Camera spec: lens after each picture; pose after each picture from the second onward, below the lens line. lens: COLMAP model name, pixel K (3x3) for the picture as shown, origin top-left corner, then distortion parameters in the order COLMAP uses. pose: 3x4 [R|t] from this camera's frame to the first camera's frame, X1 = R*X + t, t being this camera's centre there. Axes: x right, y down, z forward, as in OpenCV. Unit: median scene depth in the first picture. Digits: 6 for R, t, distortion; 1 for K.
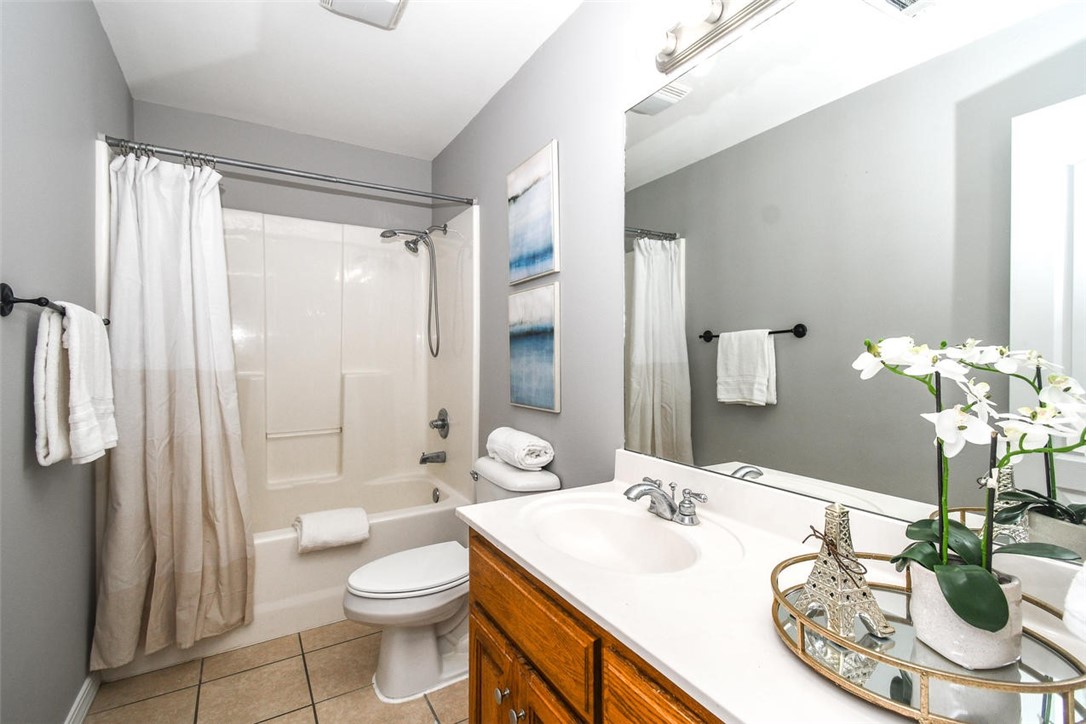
lens RADIAL K [[478.6, 0, 546.6], [0, 478.6, 359.9], [0, 0, 1]] dist [0.048475, -0.030975]
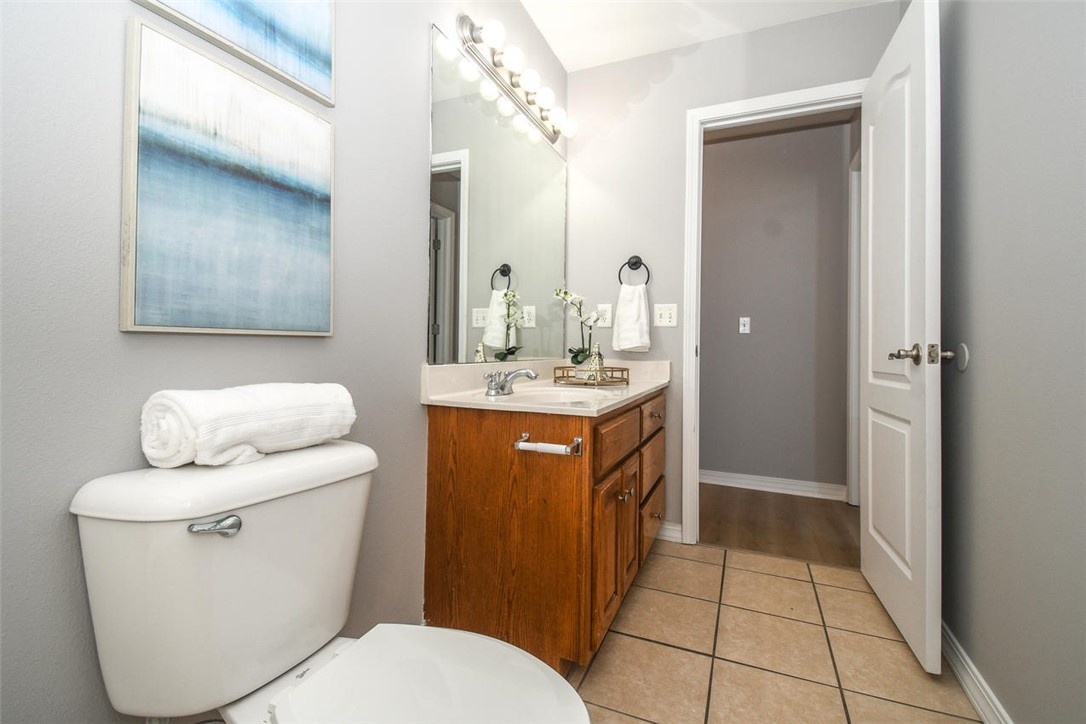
lens RADIAL K [[478.6, 0, 546.6], [0, 478.6, 359.9], [0, 0, 1]] dist [0.048475, -0.030975]
pose [[-0.586242, -0.027172, 0.809680, -0.620254], [-0.004198, 0.999526, 0.030503, 0.115210], [-0.810125, 0.014483, -0.586078, 1.084734]]
